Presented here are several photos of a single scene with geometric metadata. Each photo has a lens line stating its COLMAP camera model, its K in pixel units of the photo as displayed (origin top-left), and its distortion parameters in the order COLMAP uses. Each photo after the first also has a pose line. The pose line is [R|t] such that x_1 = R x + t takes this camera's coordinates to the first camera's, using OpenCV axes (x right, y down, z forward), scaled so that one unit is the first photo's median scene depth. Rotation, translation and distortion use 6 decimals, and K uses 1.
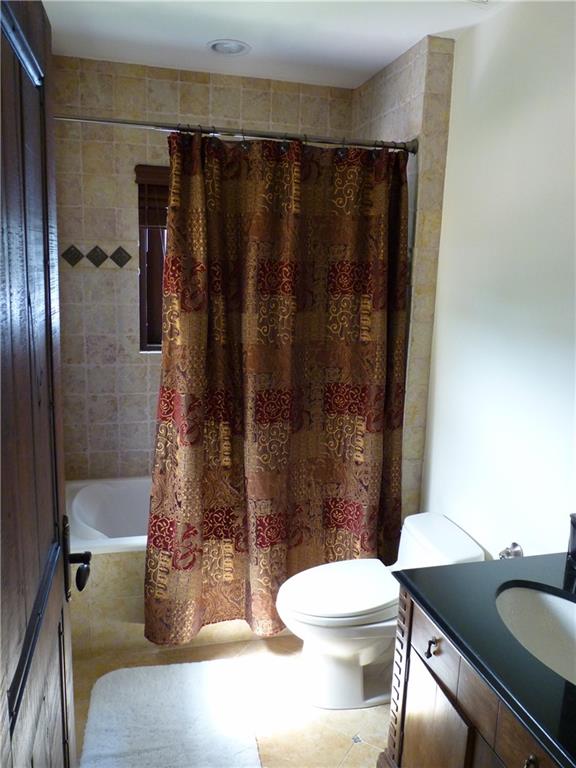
lens RADIAL K [[612.9, 0, 287.5], [0, 612.9, 382.9], [0, 0, 1]] dist [-0.024725, 0.011363]
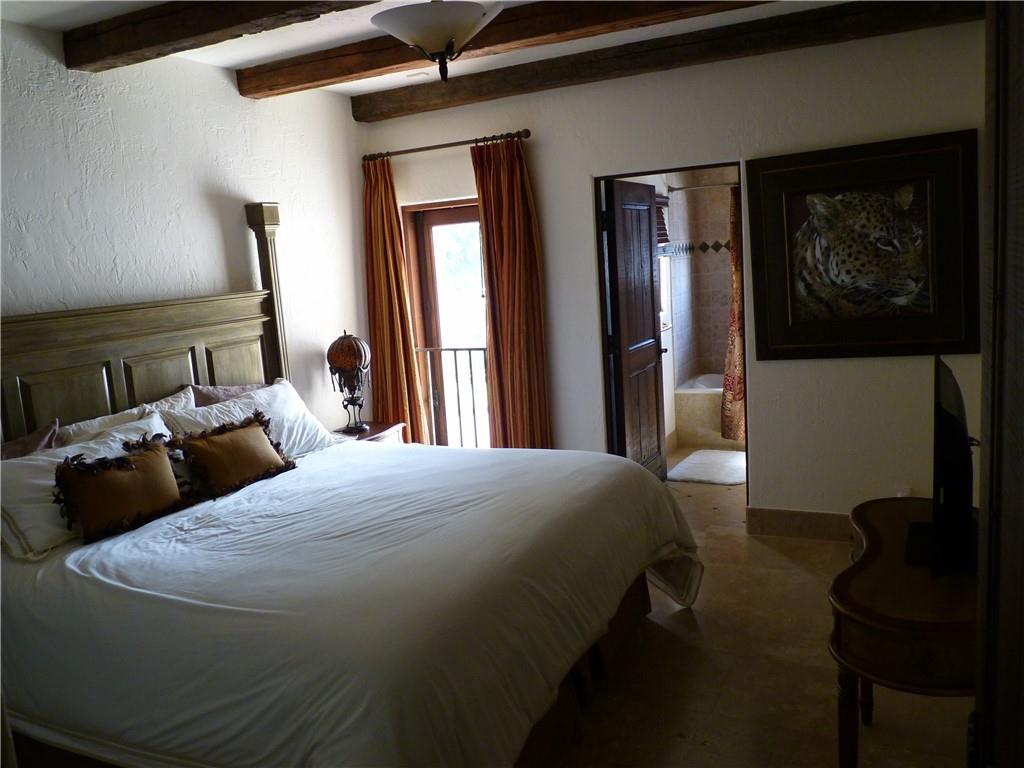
lens RADIAL K [[817.3, 0, 513.3], [0, 817.3, 383.3], [0, 0, 1]] dist [-0.024725, 0.011363]
pose [[0.747360, 0.009979, -0.664344, 1.015620], [-0.024425, 0.999624, -0.012461, 0.290590], [0.663970, 0.025539, 0.747323, -1.430349]]
